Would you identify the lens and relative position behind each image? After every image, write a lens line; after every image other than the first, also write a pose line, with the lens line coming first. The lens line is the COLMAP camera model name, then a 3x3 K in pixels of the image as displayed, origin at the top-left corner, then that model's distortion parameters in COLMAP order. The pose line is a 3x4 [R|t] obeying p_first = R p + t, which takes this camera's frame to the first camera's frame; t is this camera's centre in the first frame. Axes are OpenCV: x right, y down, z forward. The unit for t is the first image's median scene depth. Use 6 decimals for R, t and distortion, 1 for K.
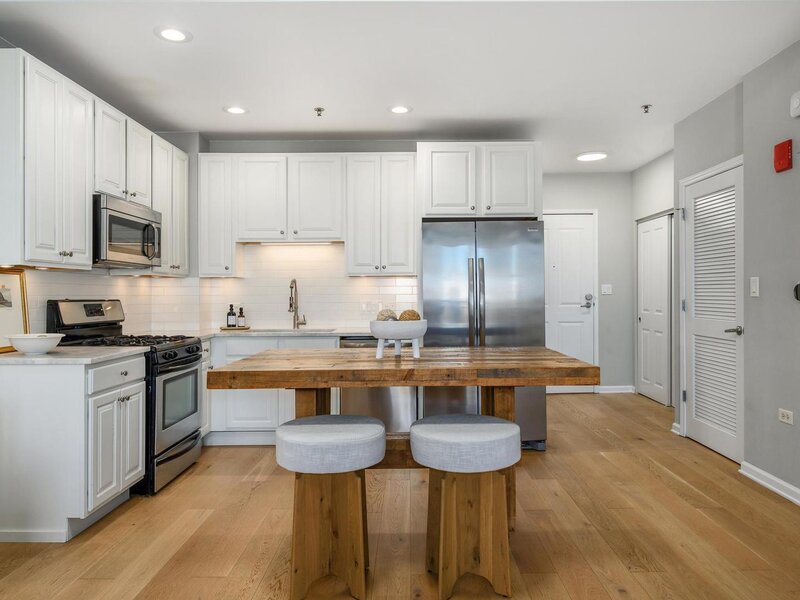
lens RADIAL K [[555.7, 0, 406.4], [0, 555.7, 294.2], [0, 0, 1]] dist [0.000665, -0.001828]
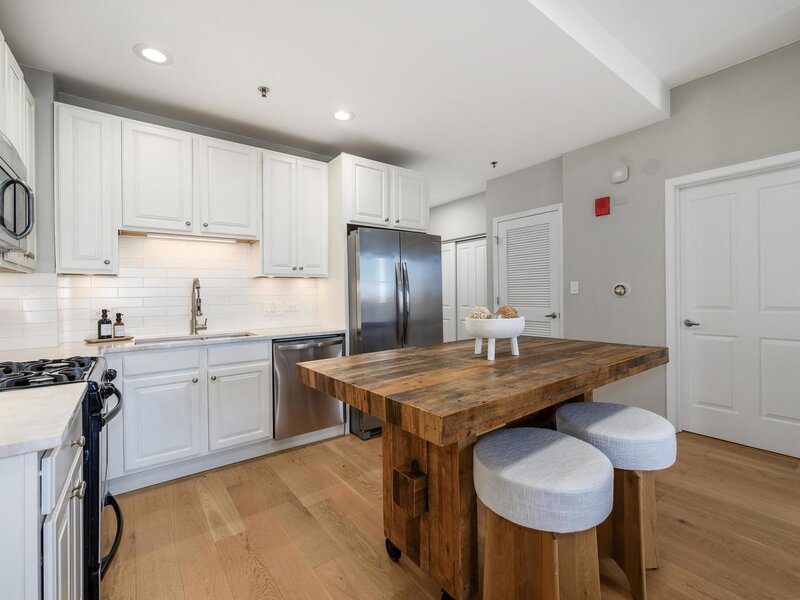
lens RADIAL K [[371.1, 0, 400.5], [0, 371.1, 294.1], [0, 0, 1]] dist [0.000371, 0.000246]
pose [[0.794614, -0.005475, 0.607090, -0.342559], [0.011672, 0.999912, -0.006260, 0.005693], [-0.607003, 0.012060, 0.794608, 0.380069]]
